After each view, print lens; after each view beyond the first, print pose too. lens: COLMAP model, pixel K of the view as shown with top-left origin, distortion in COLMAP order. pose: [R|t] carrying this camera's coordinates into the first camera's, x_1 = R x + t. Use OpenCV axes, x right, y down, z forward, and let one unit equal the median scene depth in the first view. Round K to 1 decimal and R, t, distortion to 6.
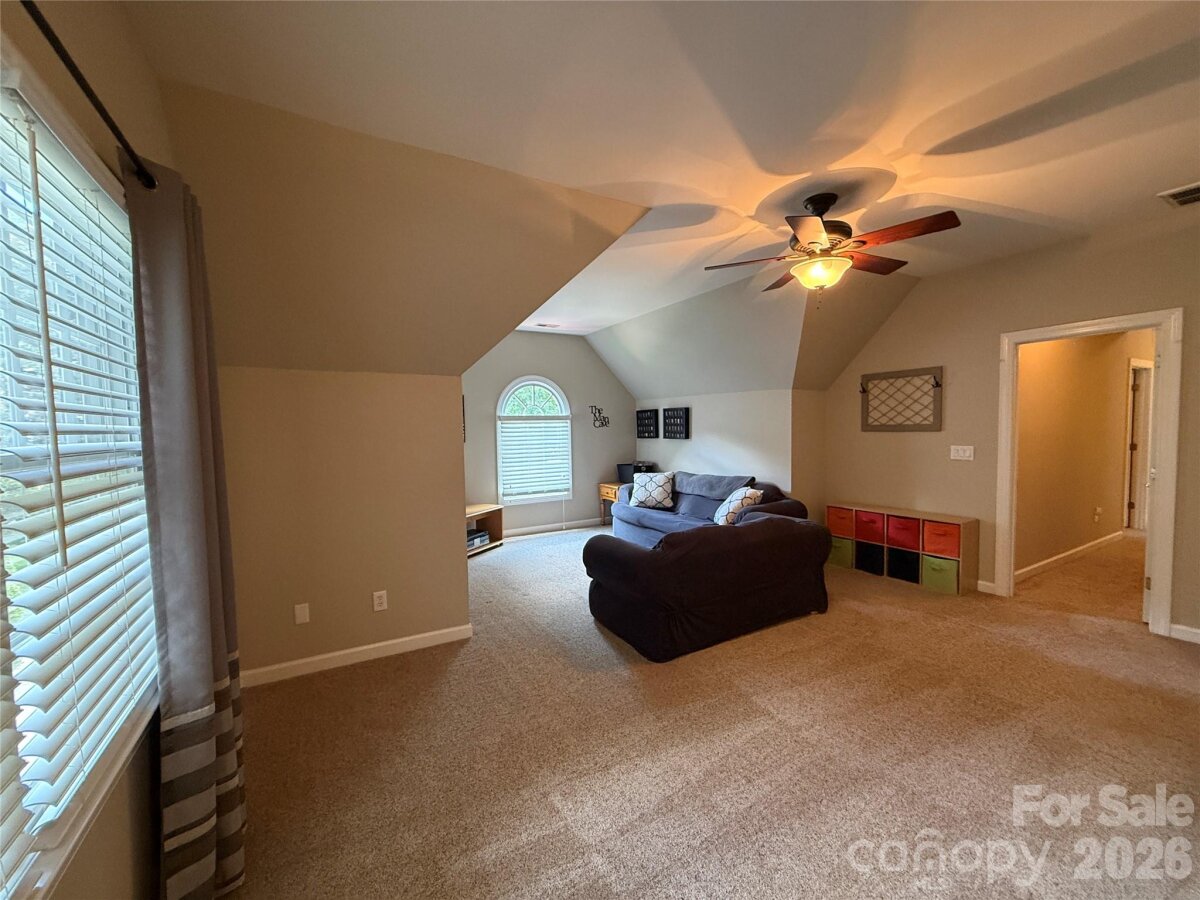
lens RADIAL K [[478.3, 0, 595.8], [0, 478.3, 449.2], [0, 0, 1]] dist [0.002034, 0.000573]
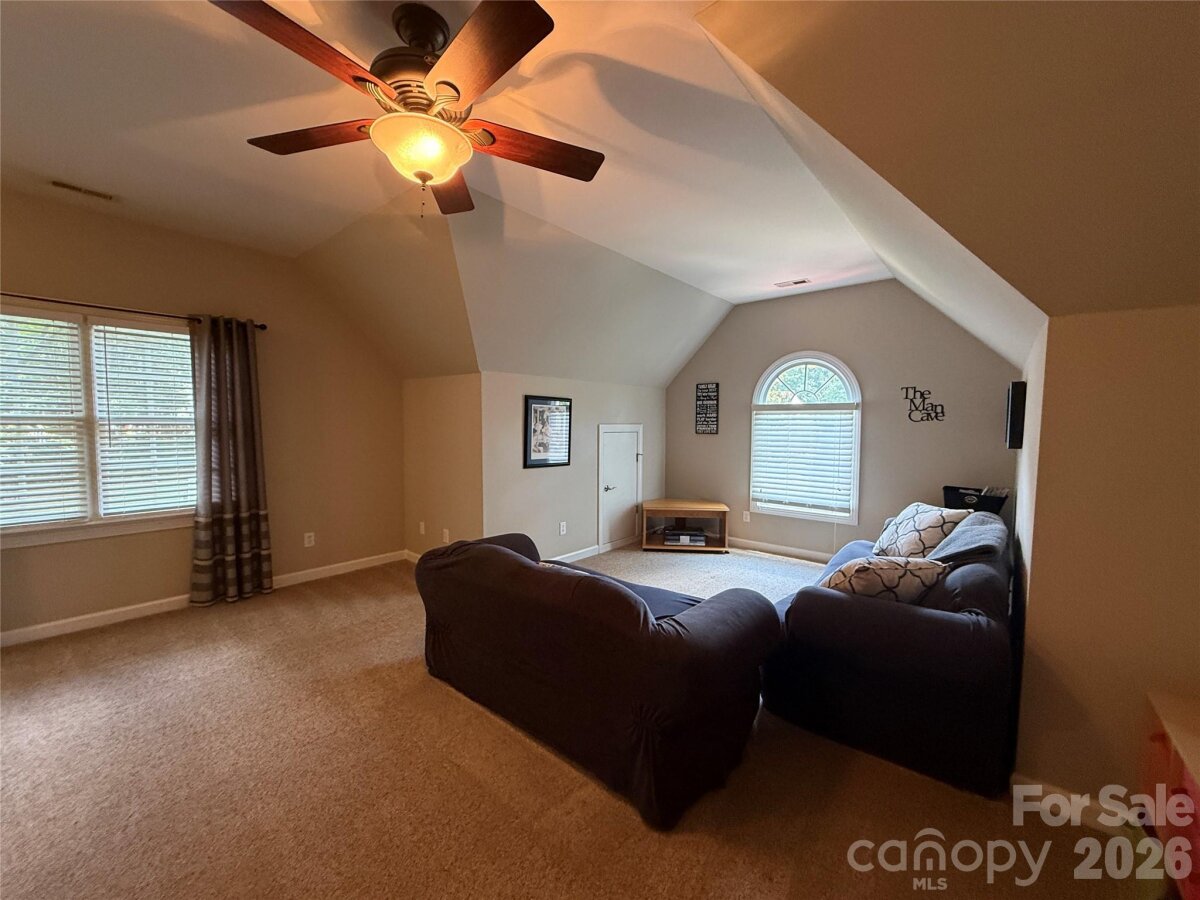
lens RADIAL K [[478.3, 0, 595.8], [0, 478.3, 449.2], [0, 0, 1]] dist [0.002034, 0.000573]
pose [[0.336090, 0.076540, -0.938715, 0.480776], [-0.055876, 0.996557, 0.061251, -0.026568], [0.940171, 0.031866, 0.339209, 0.433871]]
